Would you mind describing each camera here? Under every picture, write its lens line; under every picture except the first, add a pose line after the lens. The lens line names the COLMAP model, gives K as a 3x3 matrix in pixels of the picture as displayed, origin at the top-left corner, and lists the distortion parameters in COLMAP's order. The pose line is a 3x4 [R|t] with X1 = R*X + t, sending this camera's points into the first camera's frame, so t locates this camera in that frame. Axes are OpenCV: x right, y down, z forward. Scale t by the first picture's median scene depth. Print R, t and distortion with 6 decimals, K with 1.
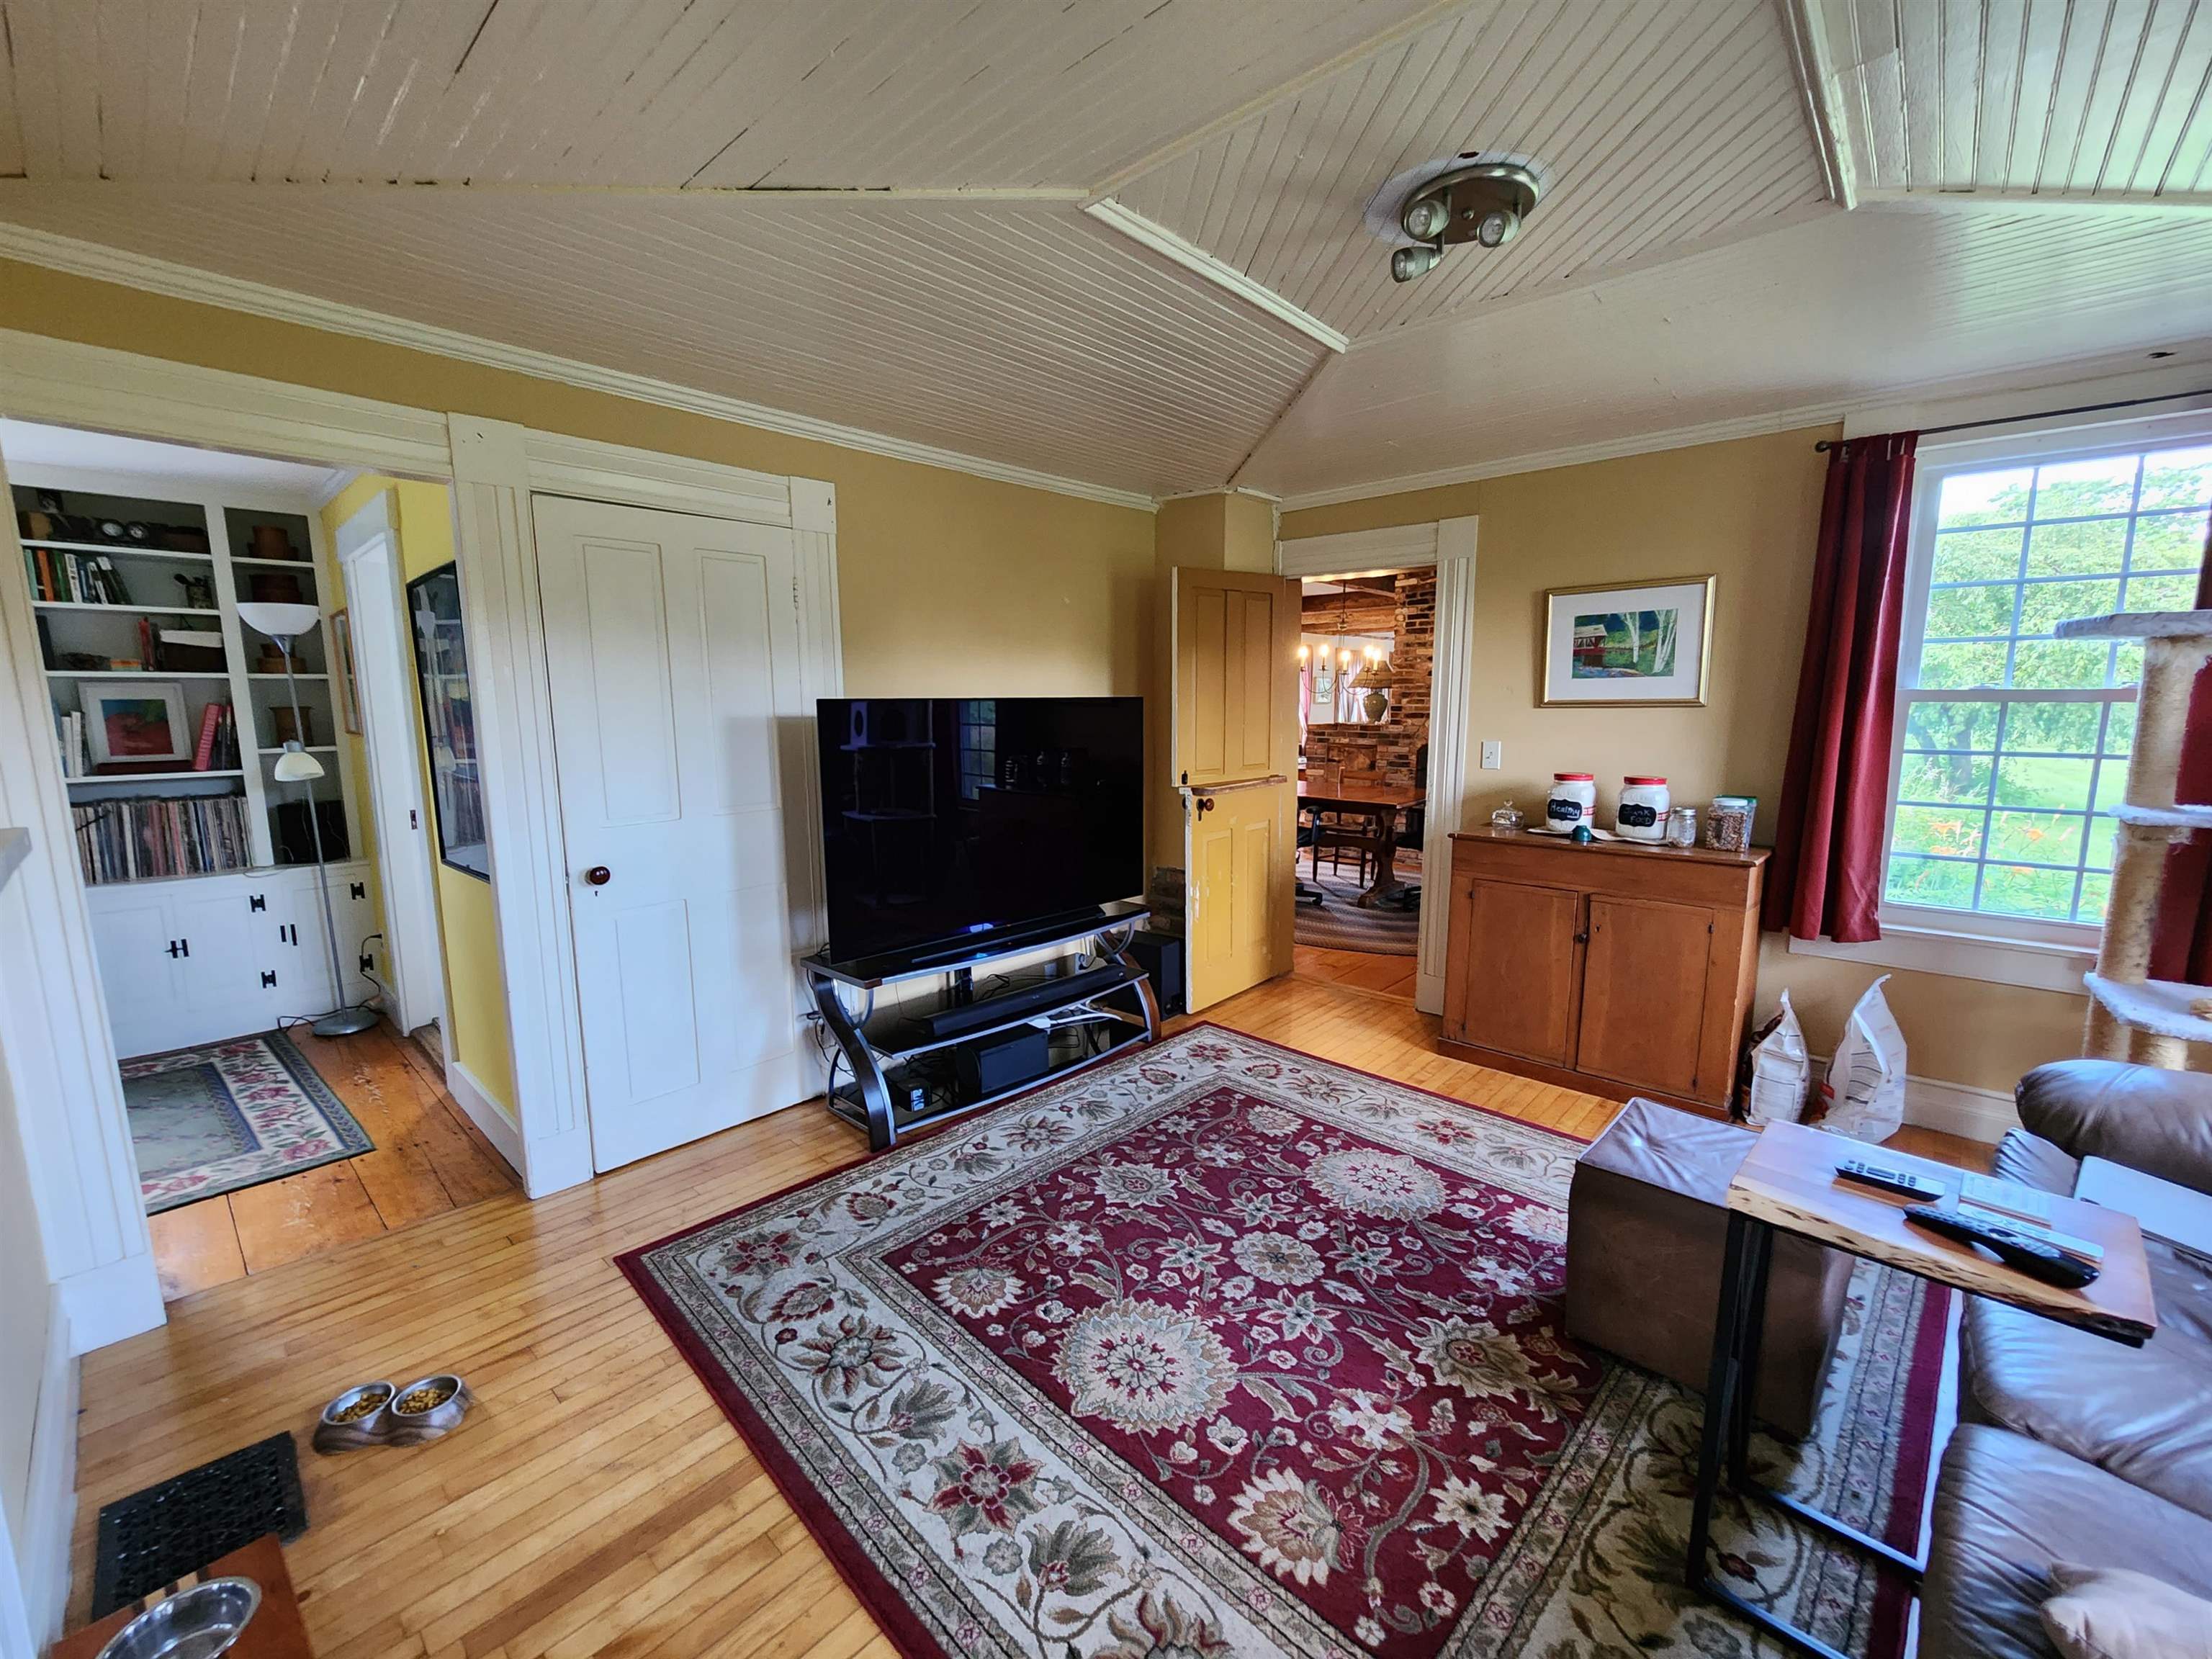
lens RADIAL K [[900.0, 0, 1110.6], [0, 900.0, 833.6], [0, 0, 1]] dist [0.000380, -0.000005]
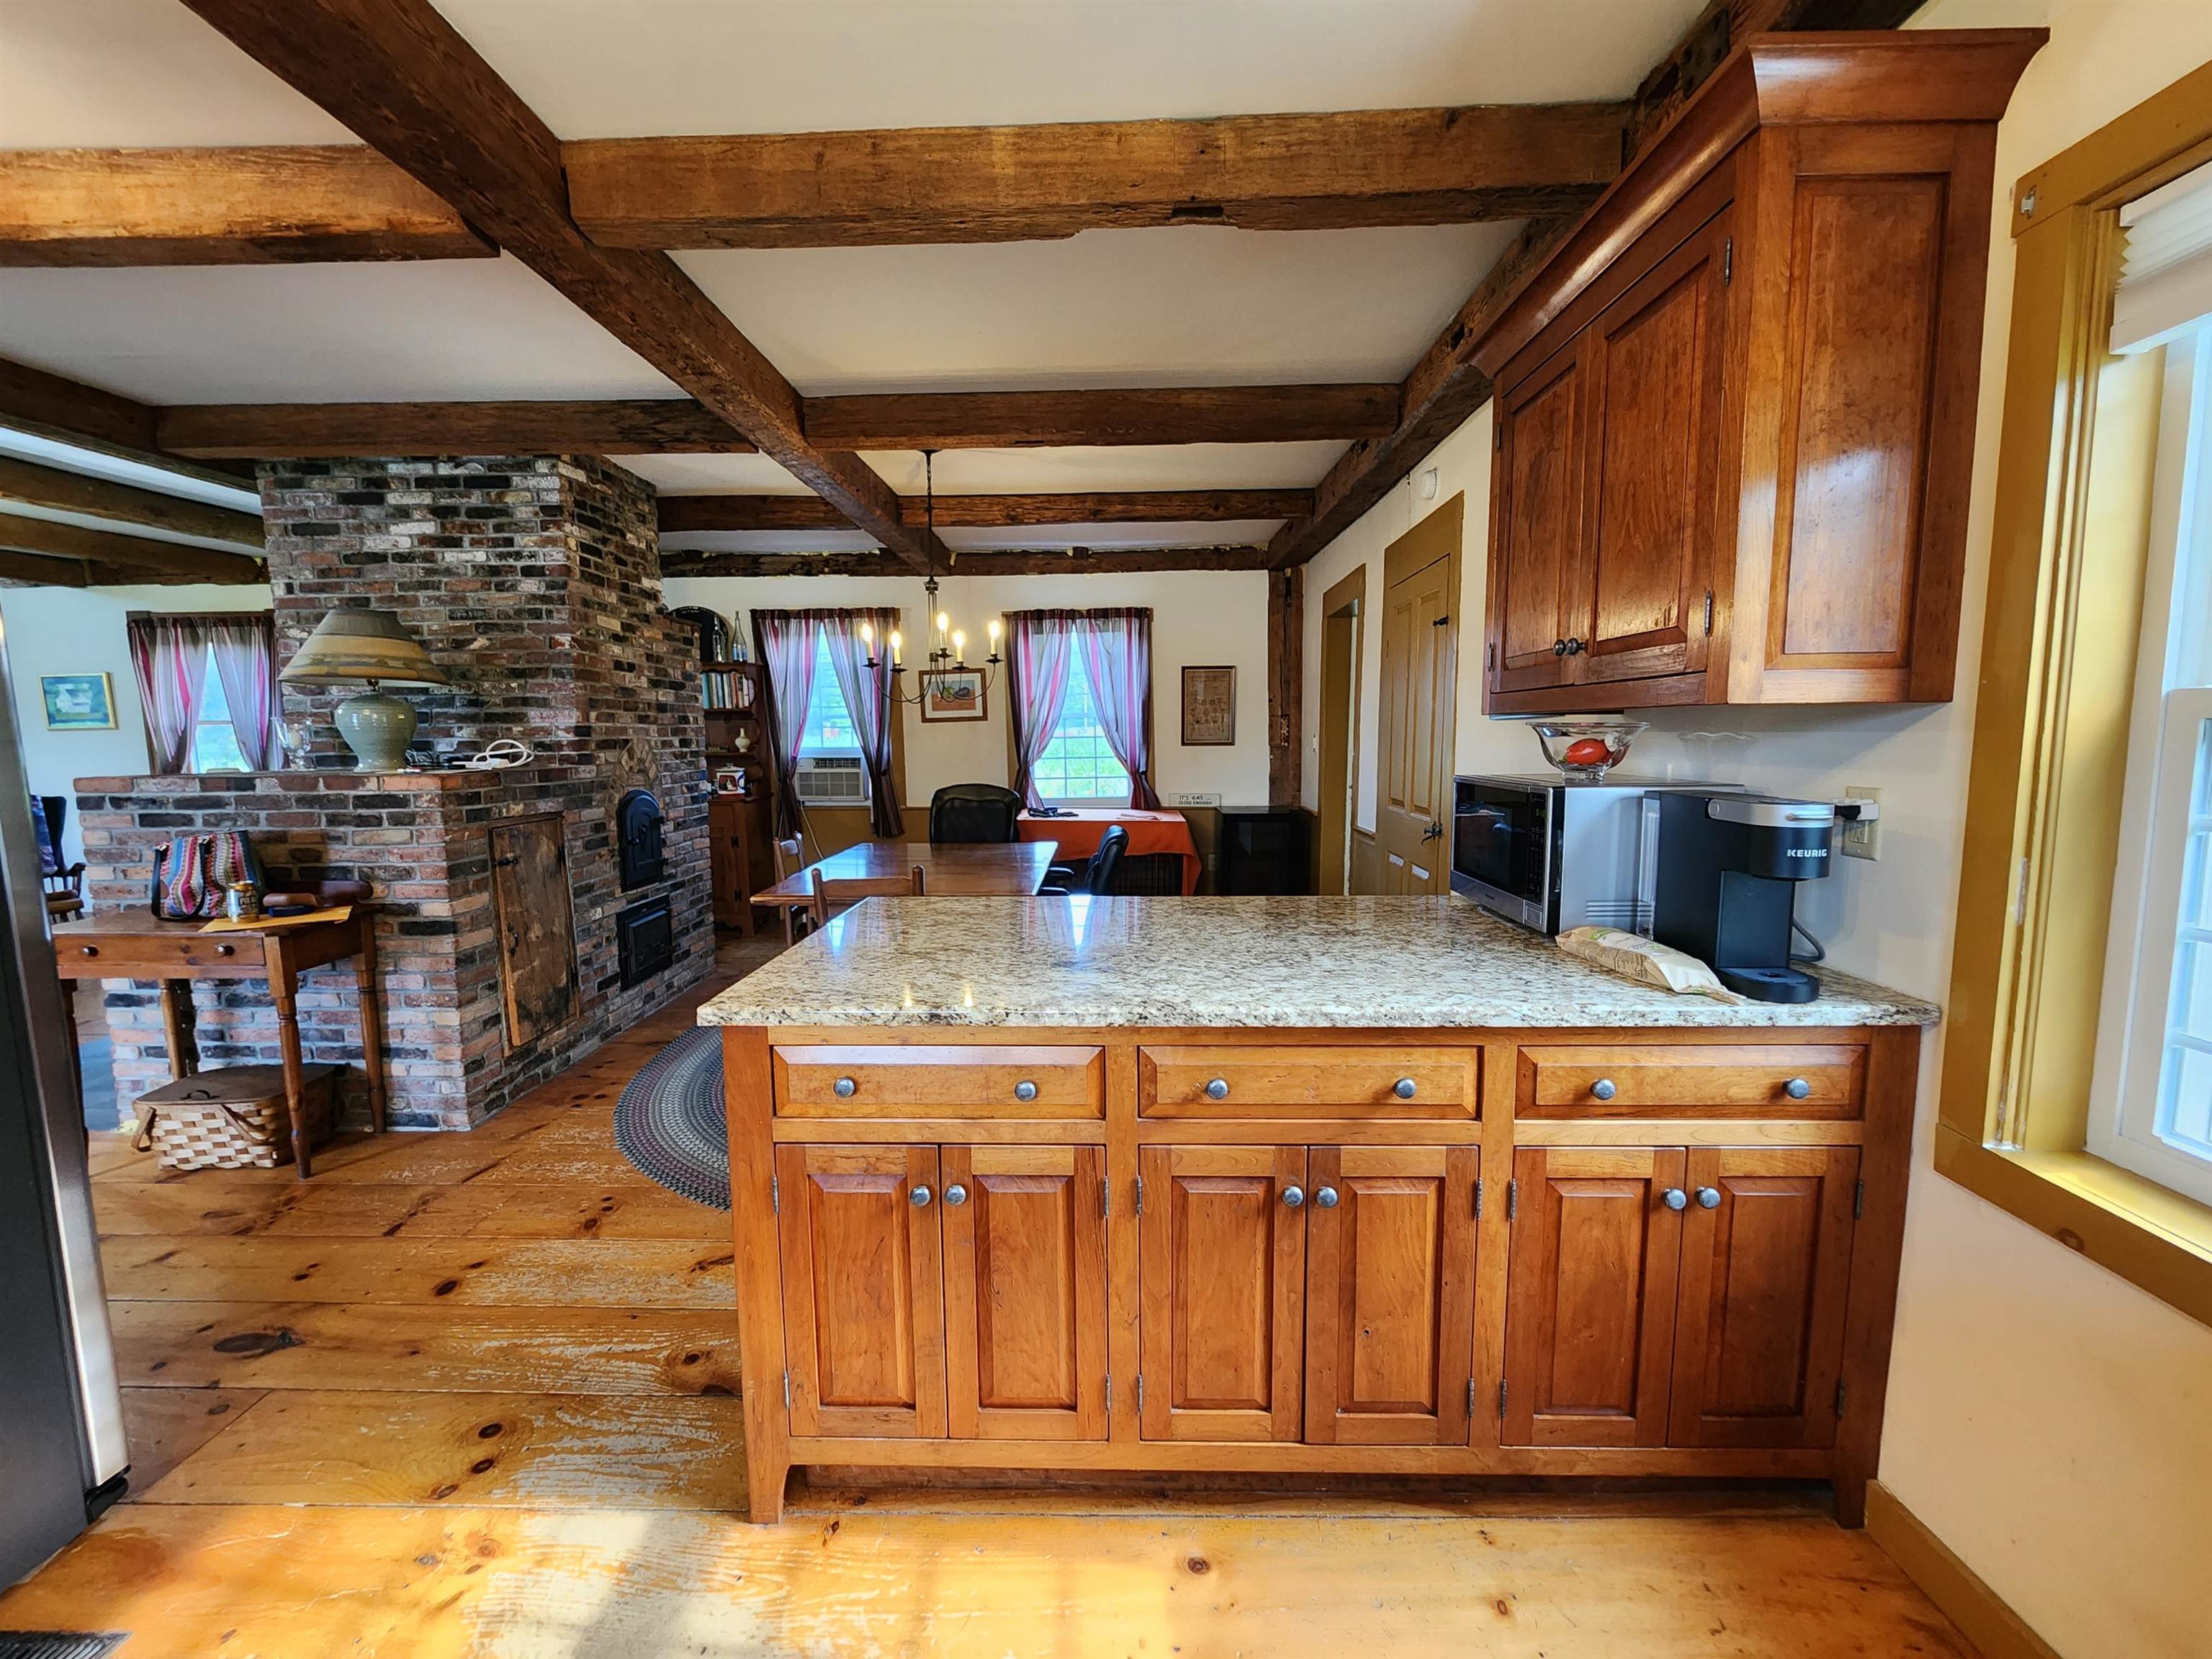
lens RADIAL K [[900.0, 0, 1103.5], [0, 900.0, 828.0], [0, 0, 1]] dist [0.000380, -0.000005]
pose [[-0.656922, -0.066942, 0.750981, -0.259231], [0.132268, 0.970371, 0.202200, -0.165944], [-0.742266, 0.232160, -0.628604, 1.233636]]
